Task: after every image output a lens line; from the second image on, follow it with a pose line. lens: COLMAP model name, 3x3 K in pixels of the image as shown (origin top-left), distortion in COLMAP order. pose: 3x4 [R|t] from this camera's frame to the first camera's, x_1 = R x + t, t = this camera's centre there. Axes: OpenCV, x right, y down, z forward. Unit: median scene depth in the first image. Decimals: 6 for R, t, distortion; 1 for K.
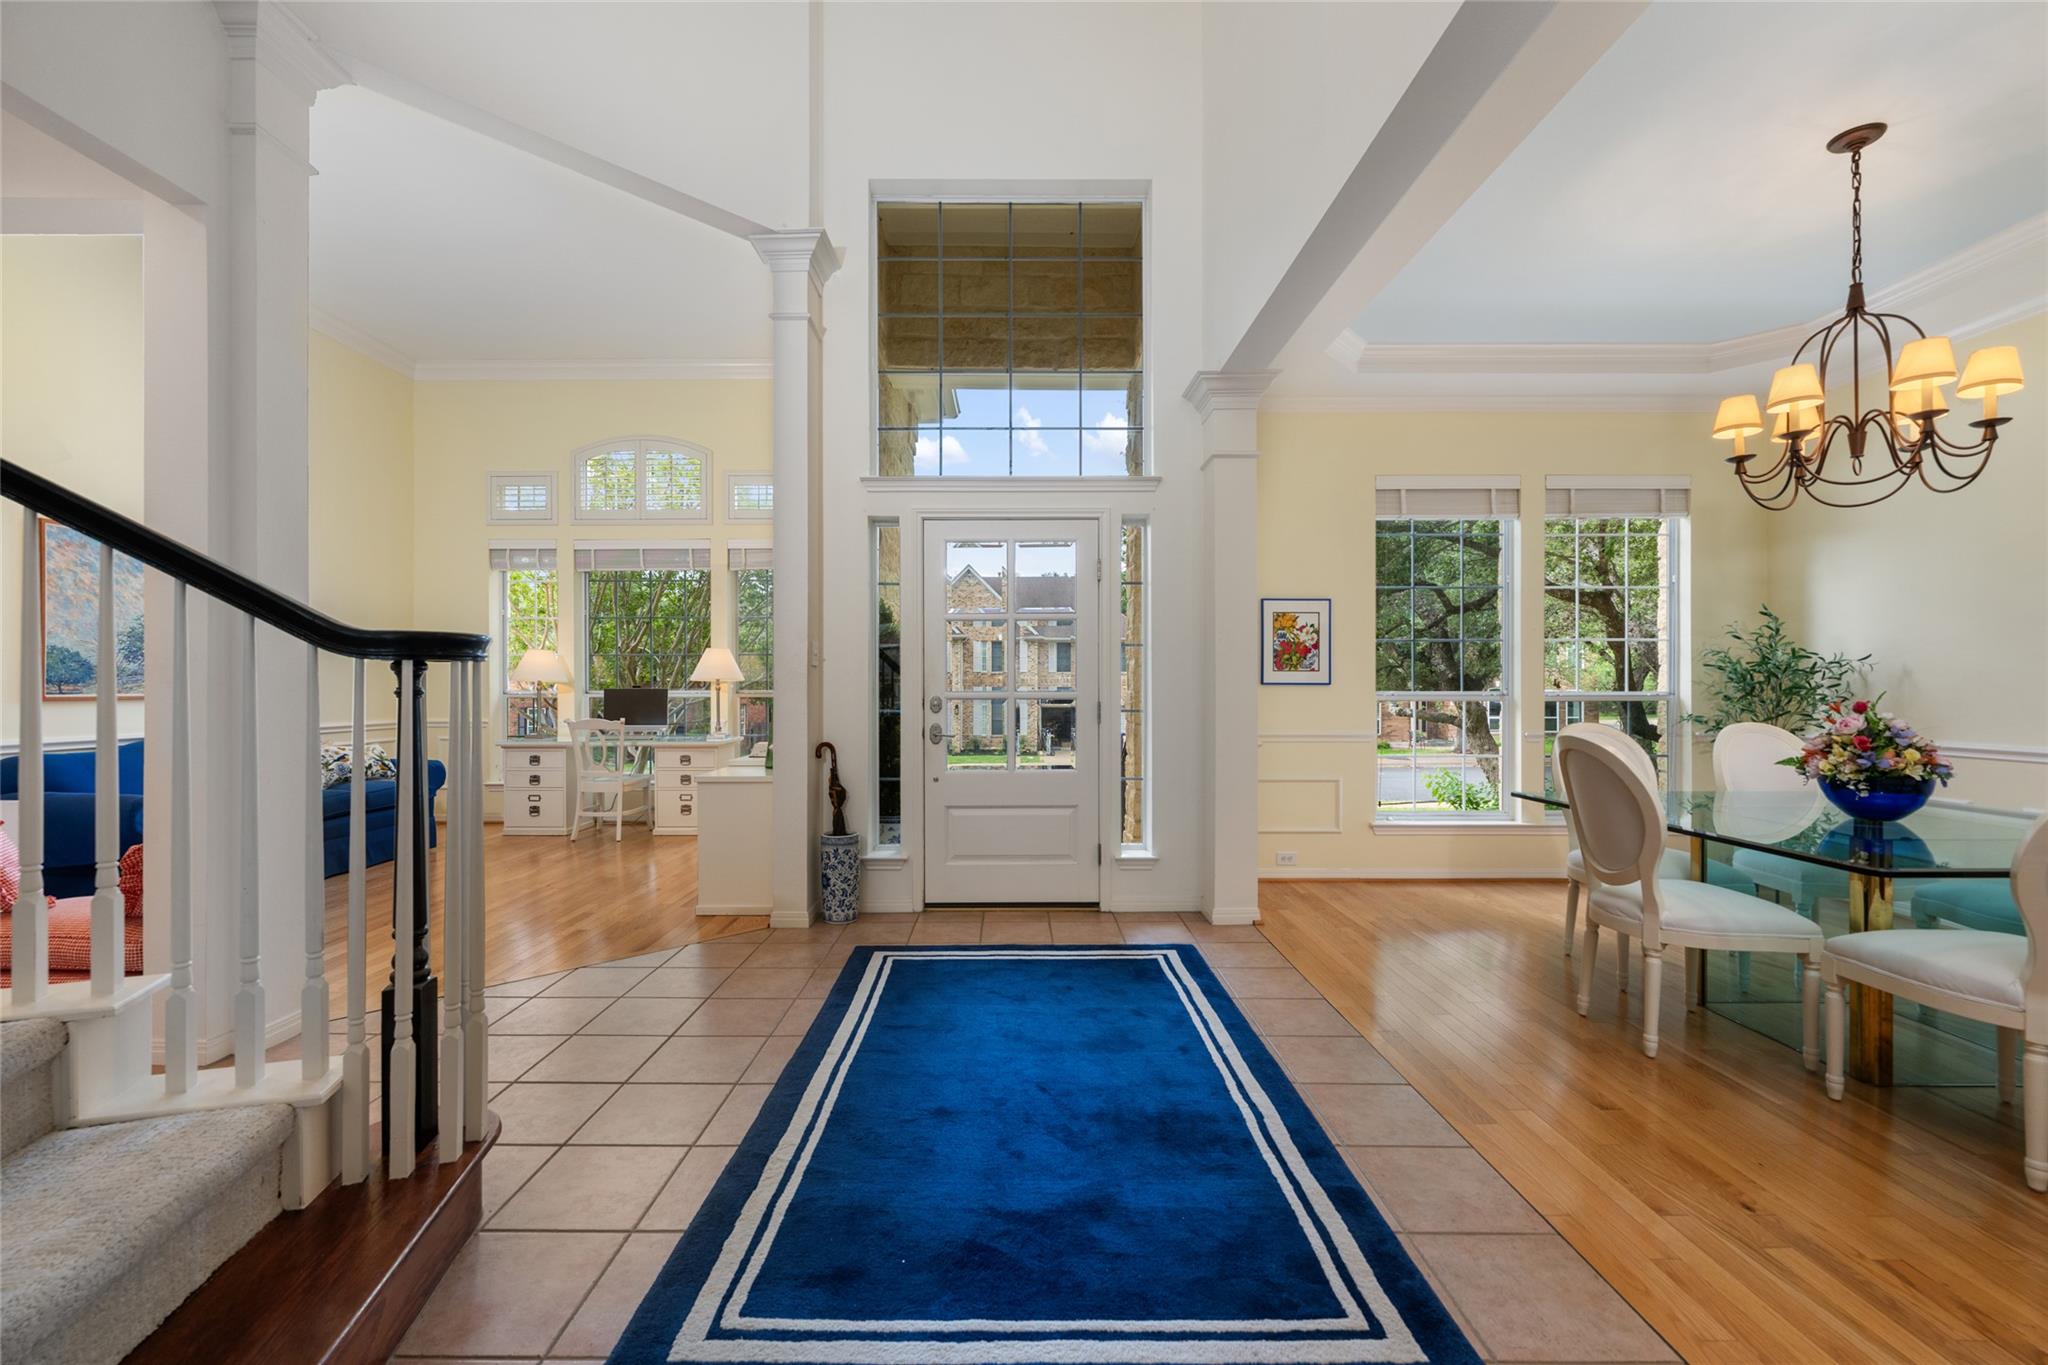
lens RADIAL K [[820.1, 0, 1018.6], [0, 820.1, 686.2], [0, 0, 1]] dist [-0.007170, 0.000043]
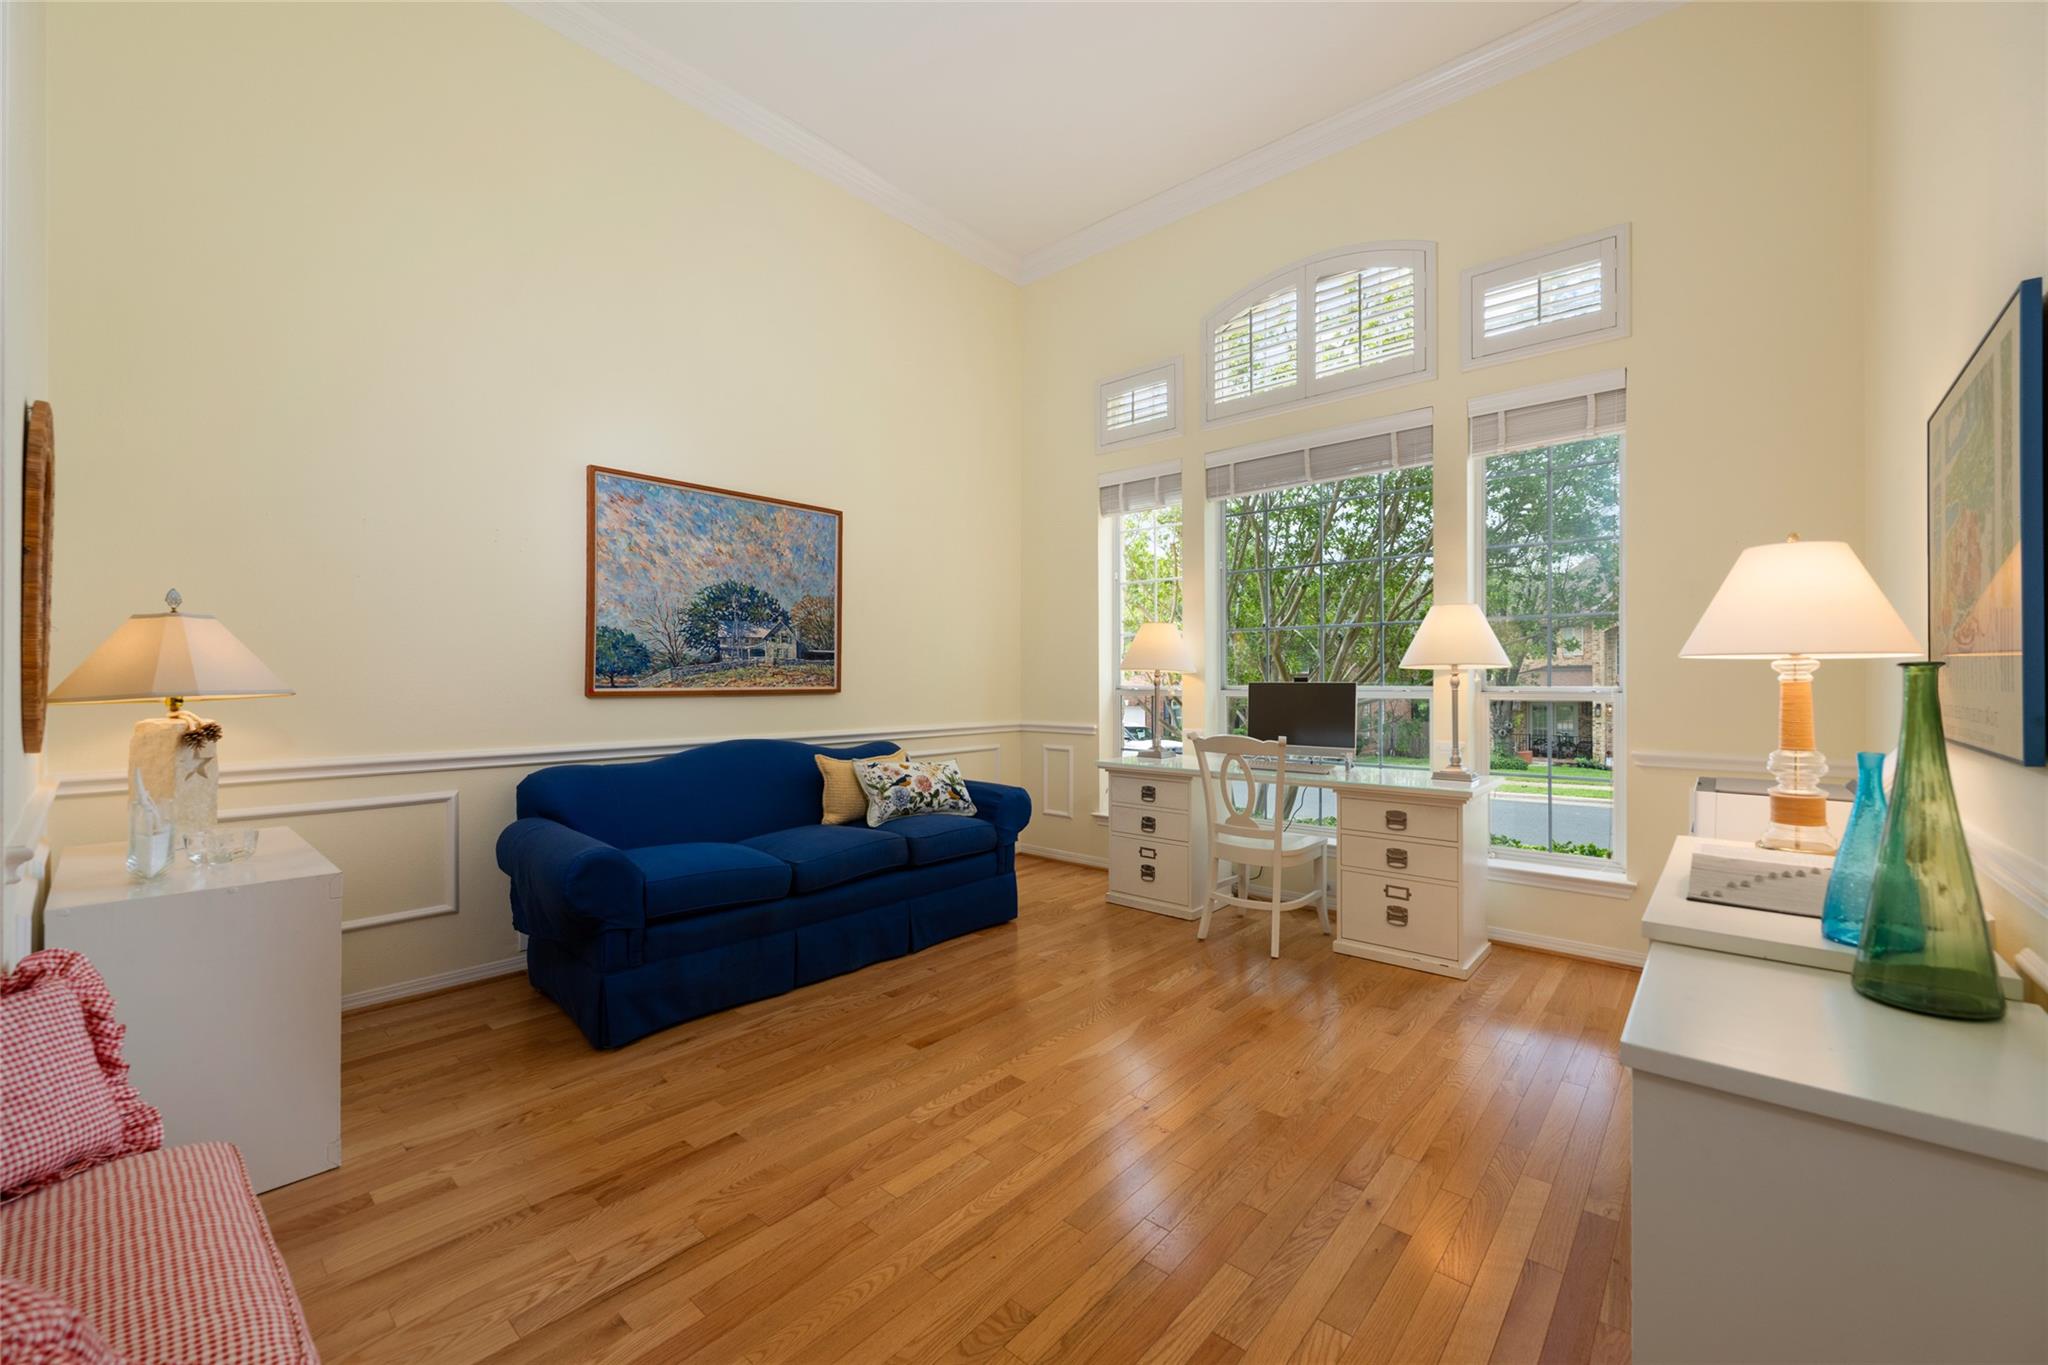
lens RADIAL K [[820.1, 0, 1018.6], [0, 820.1, 686.2], [0, 0, 1]] dist [-0.007170, 0.000043]
pose [[0.745060, 0.004838, -0.666980, -0.238850], [-0.001020, 0.999981, 0.006113, 0.002116], [0.666997, -0.003874, 0.745051, 0.453319]]
